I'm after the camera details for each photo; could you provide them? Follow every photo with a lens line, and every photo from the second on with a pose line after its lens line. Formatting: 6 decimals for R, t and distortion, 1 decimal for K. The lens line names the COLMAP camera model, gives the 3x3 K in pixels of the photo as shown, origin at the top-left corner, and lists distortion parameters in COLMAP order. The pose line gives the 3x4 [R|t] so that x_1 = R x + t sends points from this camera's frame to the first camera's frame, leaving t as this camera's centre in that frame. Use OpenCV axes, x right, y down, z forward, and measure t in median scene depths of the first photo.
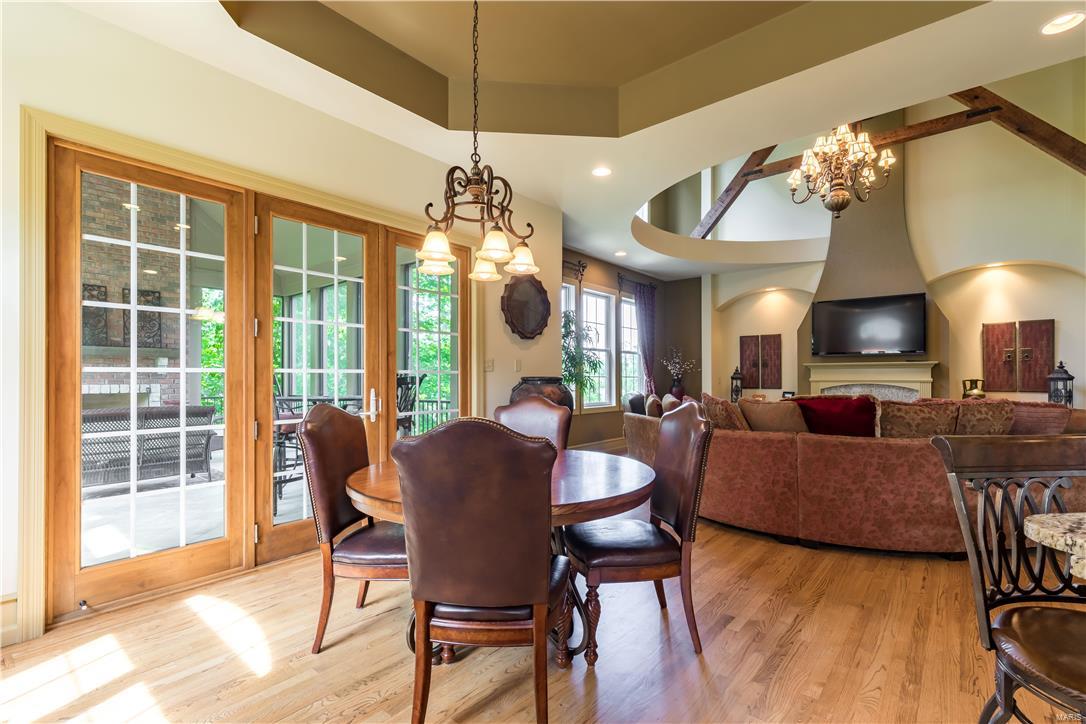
lens RADIAL K [[490.8, 0, 552.0], [0, 490.8, 375.3], [0, 0, 1]] dist [0.007173, -0.000542]
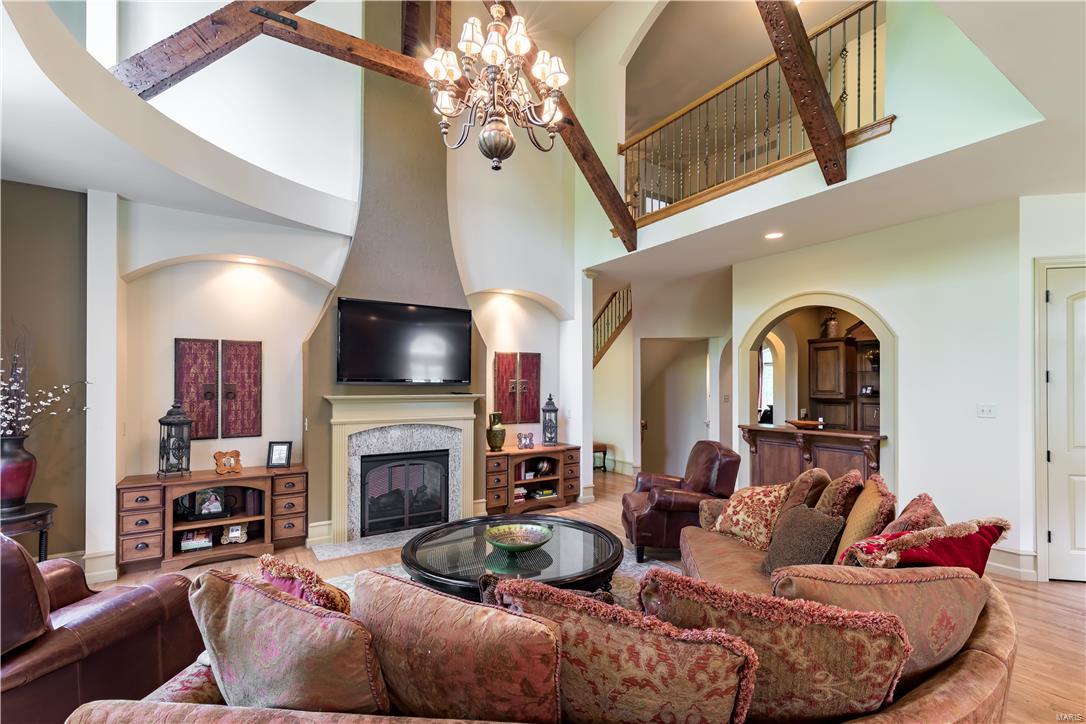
lens RADIAL K [[490.8, 0, 553.9], [0, 490.8, 380.4], [0, 0, 1]] dist [0.007173, -0.000542]
pose [[0.295748, 0.009134, 0.955222, 0.017584], [-0.007487, 0.999946, -0.007244, -0.045743], [-0.955237, -0.005009, 0.295800, 0.626299]]
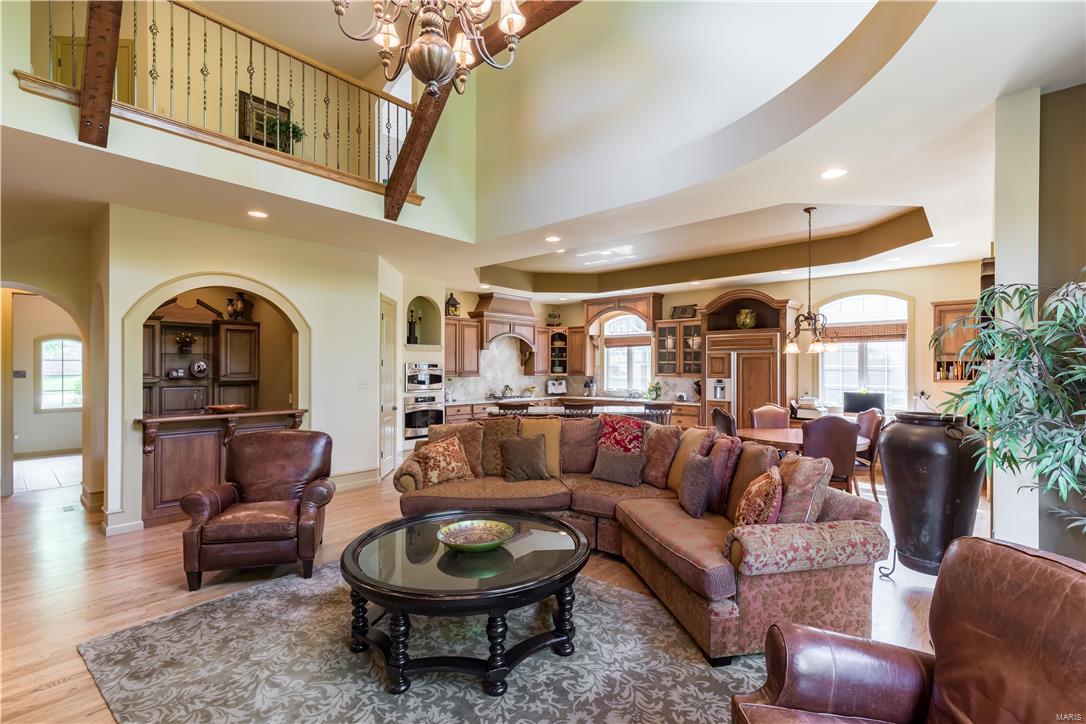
lens RADIAL K [[490.8, 0, 539.0], [0, 490.8, 367.6], [0, 0, 1]] dist [0.007173, -0.000542]
pose [[-0.998799, -0.001289, 0.048978, 0.379704], [-0.001618, 0.999976, -0.006675, -0.042839], [-0.048968, -0.006746, -0.998778, 1.235222]]
